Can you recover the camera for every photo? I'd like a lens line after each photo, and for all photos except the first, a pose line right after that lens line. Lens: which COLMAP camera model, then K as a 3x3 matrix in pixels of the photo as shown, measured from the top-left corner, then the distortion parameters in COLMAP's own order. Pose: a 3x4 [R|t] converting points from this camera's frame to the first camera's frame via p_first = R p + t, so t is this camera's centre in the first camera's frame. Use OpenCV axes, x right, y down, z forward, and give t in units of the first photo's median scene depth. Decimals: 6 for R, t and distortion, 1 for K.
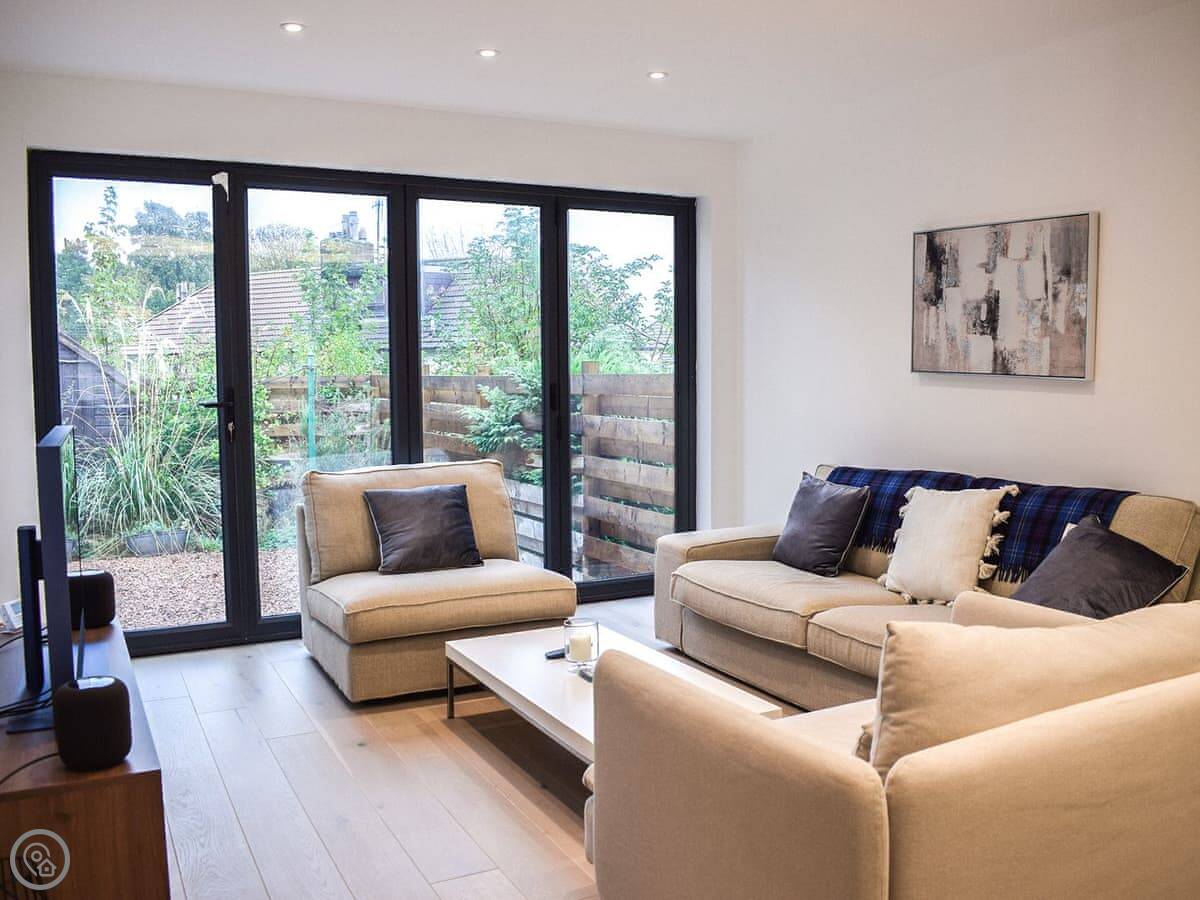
lens RADIAL K [[1032.2, 0, 615.3], [0, 1032.2, 431.1], [0, 0, 1]] dist [-0.082359, 0.002177]
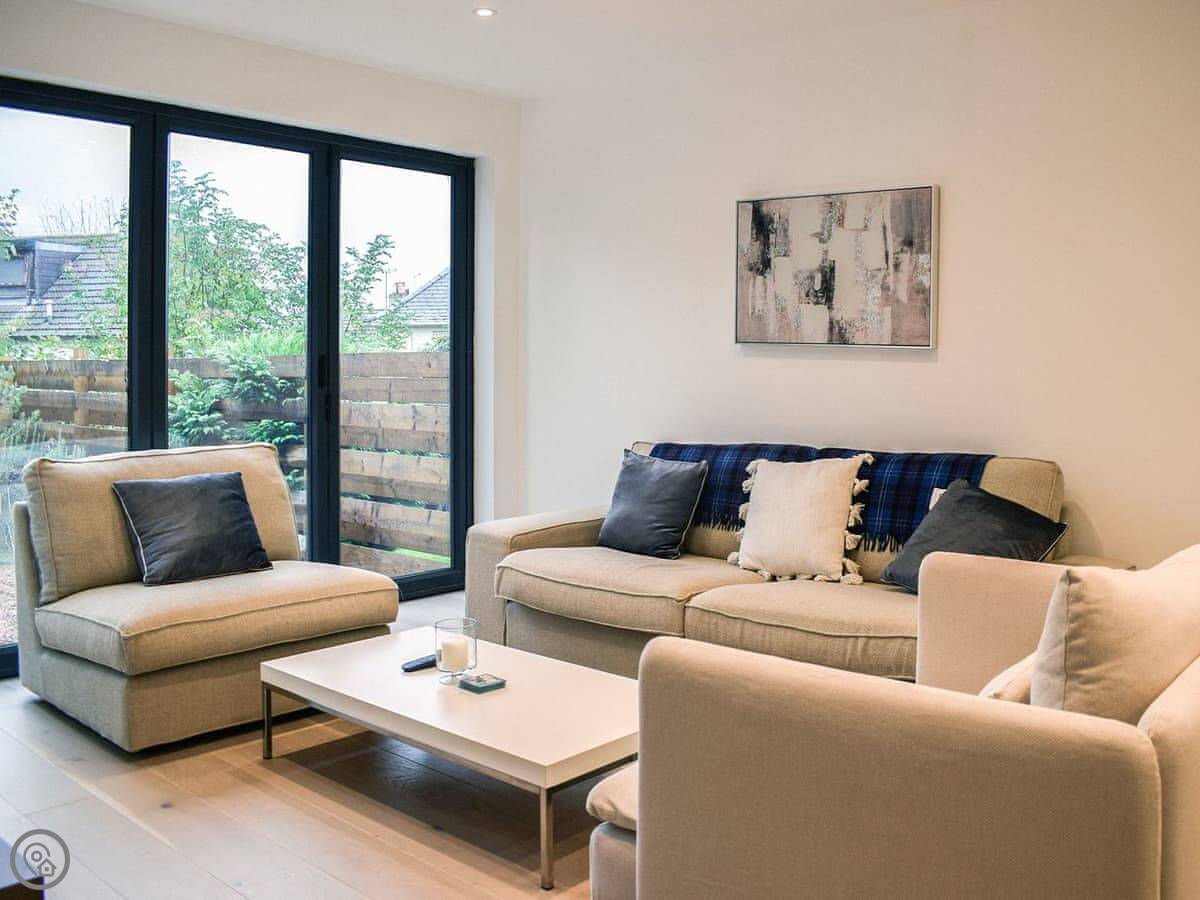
lens RADIAL K [[1058.7, 0, 636.9], [0, 1058.7, 362.8], [0, 0, 1]] dist [-0.063643, 0.006415]
pose [[0.934484, 0.009538, 0.355876, -0.169754], [0.013484, 0.997975, -0.062156, 0.023722], [-0.355749, 0.062882, 0.932464, 0.108382]]
